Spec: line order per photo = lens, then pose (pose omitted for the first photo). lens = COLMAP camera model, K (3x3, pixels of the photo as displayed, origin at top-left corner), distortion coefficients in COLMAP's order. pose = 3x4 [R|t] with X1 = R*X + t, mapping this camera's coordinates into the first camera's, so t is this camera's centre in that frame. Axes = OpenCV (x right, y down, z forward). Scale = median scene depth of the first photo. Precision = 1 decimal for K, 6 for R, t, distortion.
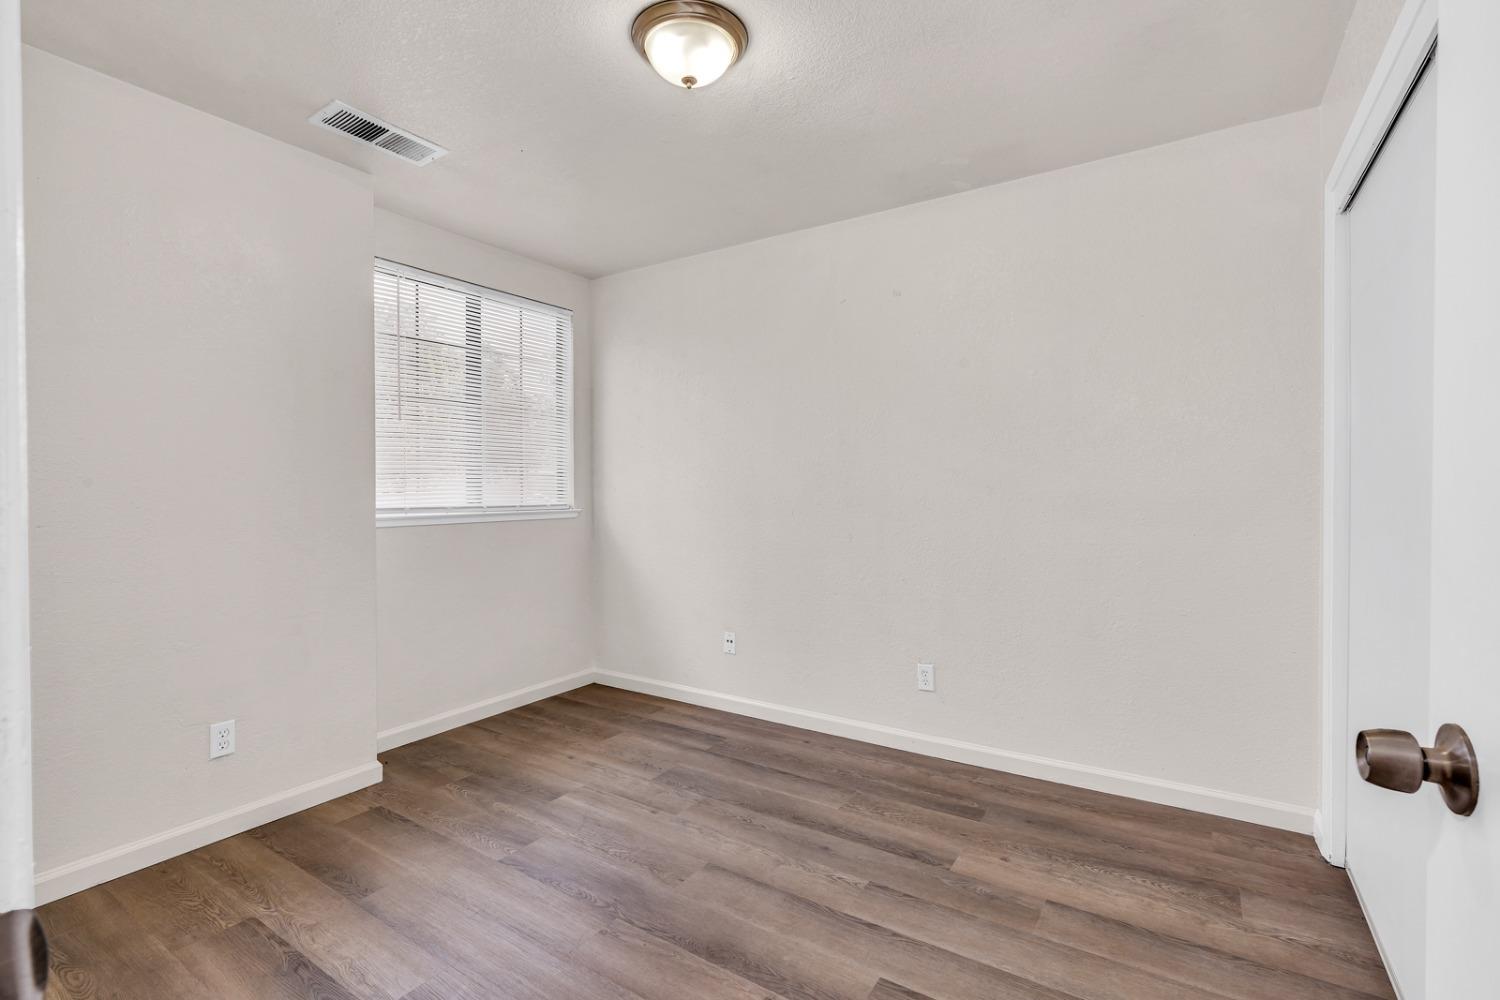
lens RADIAL K [[676.7, 0, 750.0], [0, 676.7, 500.0], [0, 0, 1]] dist [-0.017303, 0.006686]
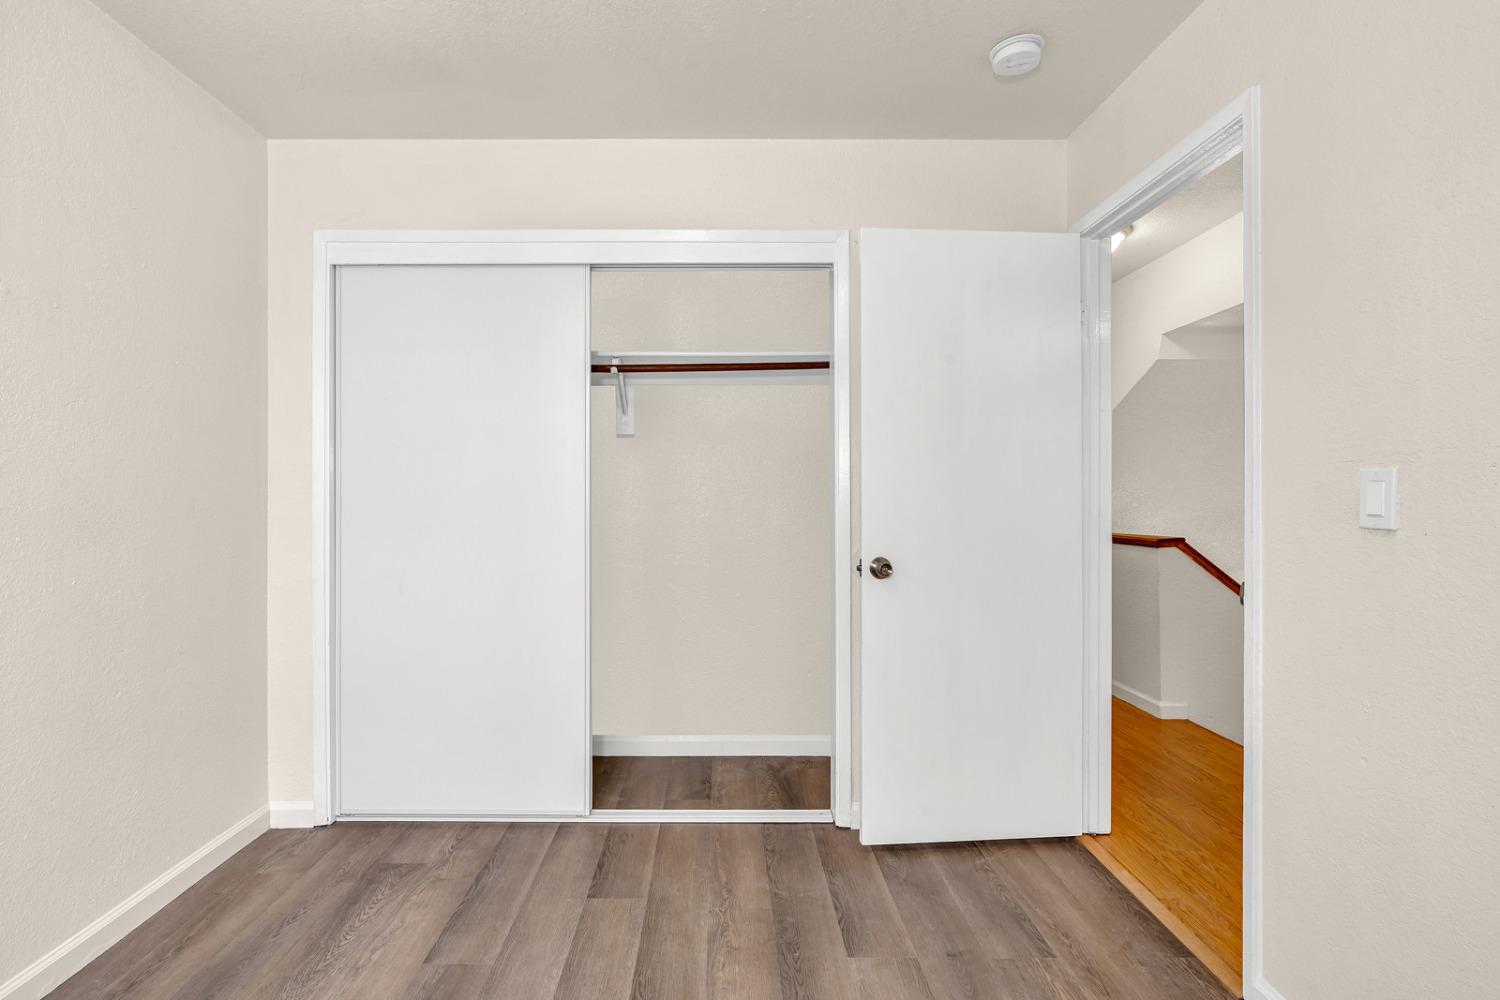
lens RADIAL K [[676.7, 0, 750.0], [0, 676.7, 500.0], [0, 0, 1]] dist [-0.017303, 0.006686]
pose [[-0.577694, 0.005158, 0.816237, -0.526116], [0.014172, 0.999893, 0.003712, -0.003108], [-0.816131, 0.013712, -0.577705, 1.167479]]
